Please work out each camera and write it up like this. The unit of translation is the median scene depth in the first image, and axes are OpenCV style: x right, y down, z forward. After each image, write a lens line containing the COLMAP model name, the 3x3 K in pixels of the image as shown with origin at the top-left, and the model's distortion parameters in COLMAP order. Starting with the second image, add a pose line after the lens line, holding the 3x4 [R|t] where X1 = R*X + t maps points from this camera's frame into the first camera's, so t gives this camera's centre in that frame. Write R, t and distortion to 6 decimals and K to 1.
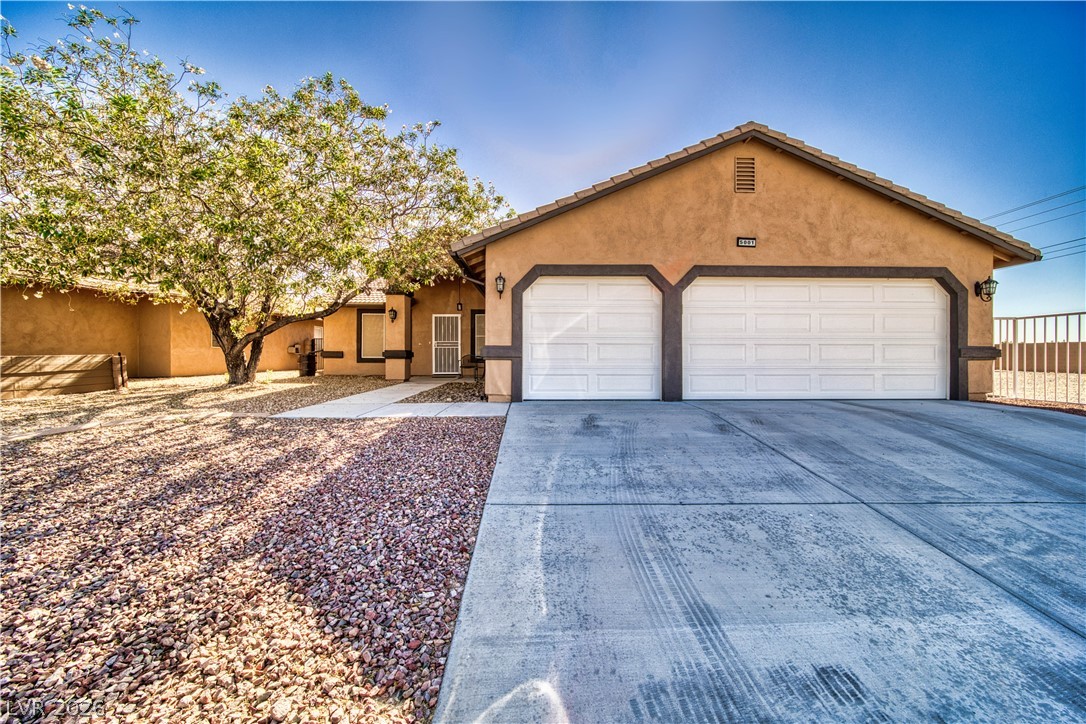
lens RADIAL K [[380.0, 0, 542.7], [0, 380.0, 359.2], [0, 0, 1]] dist [-0.000964, -0.001449]
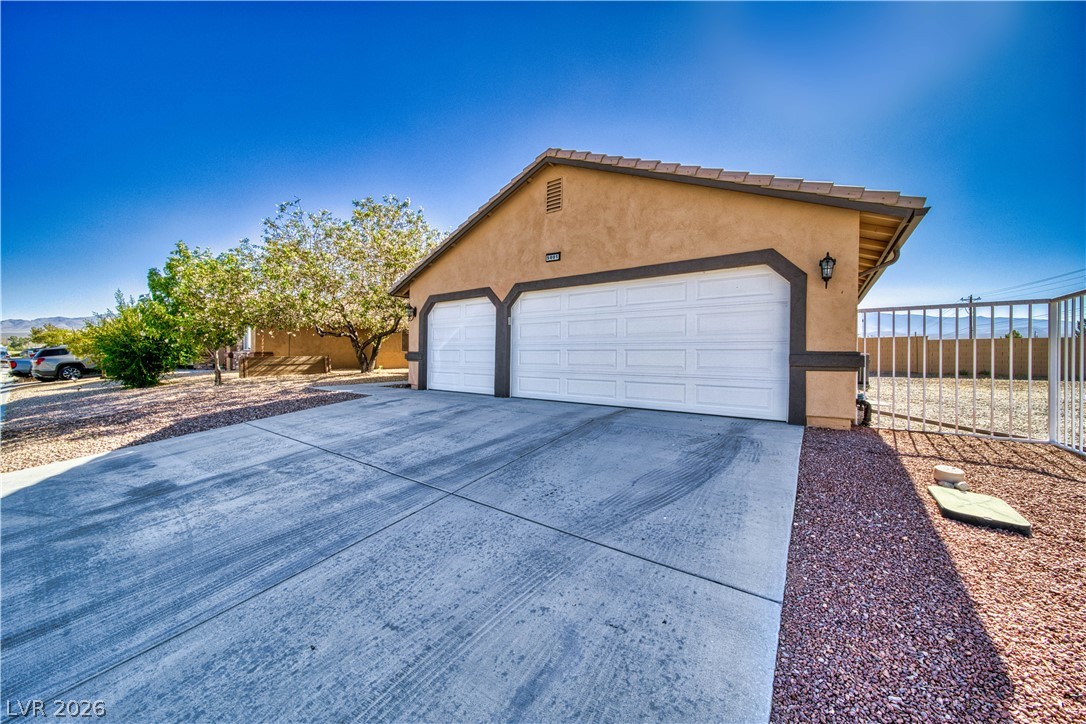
lens RADIAL K [[433.5, 0, 543.0], [0, 433.5, 362.0], [0, 0, 1]] dist [-0.000088, -0.000021]
pose [[0.755834, 0.014701, -0.654598, 1.326250], [-0.021477, 0.999767, -0.002346, -0.000997], [0.654411, 0.015832, 0.755974, 0.038487]]
